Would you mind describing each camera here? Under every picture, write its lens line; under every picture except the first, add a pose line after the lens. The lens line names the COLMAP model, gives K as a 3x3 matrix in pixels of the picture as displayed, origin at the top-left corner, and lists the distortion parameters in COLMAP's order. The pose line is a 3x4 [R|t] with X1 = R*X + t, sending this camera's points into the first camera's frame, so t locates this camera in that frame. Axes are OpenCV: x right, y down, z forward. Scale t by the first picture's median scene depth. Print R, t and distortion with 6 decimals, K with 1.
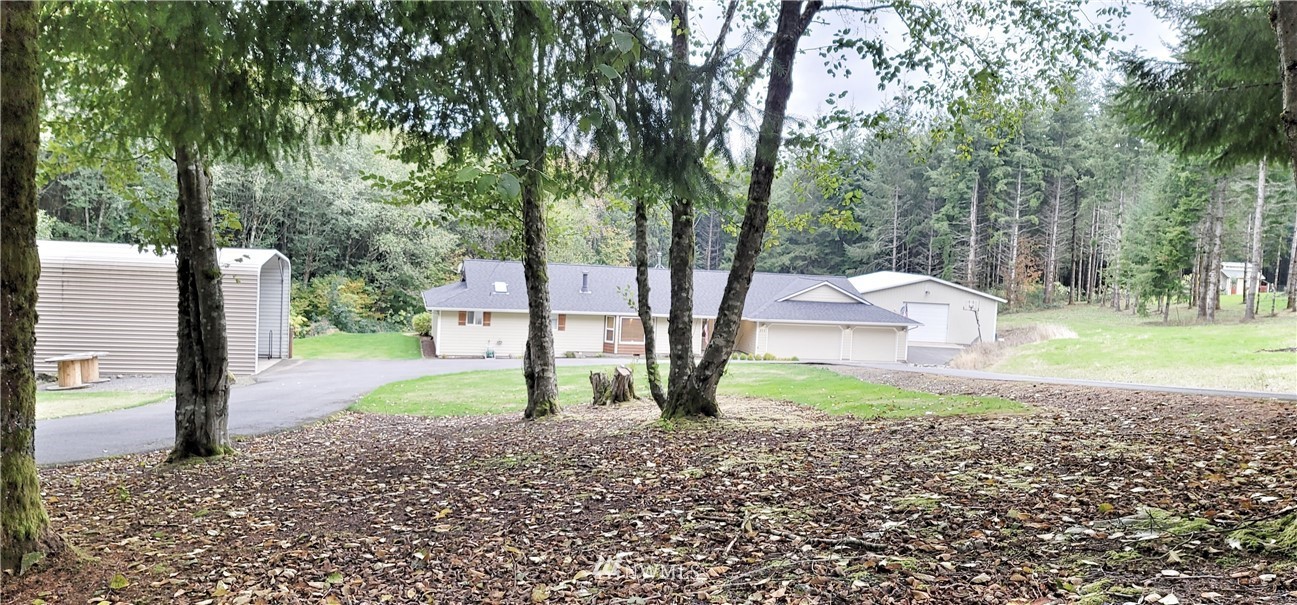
lens RADIAL K [[941.3, 0, 648.5], [0, 941.3, 302.5], [0, 0, 1]] dist [0.091048, -0.083117]
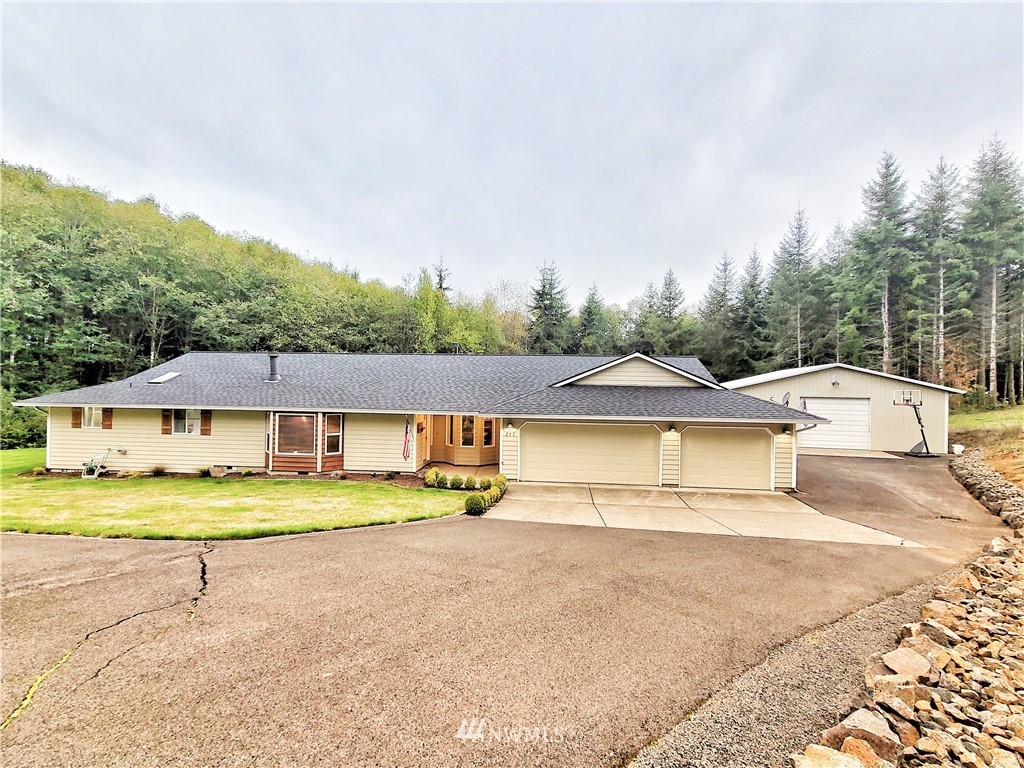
lens RADIAL K [[419.2, 0, 512.0], [0, 419.2, 384.0], [0, 0, 1]] dist [-0.002399, -0.000480]
pose [[0.929631, -0.044063, -0.365847, 0.136057], [0.012646, 0.996055, -0.087833, 0.013400], [0.368274, 0.077026, 0.926521, 0.459311]]
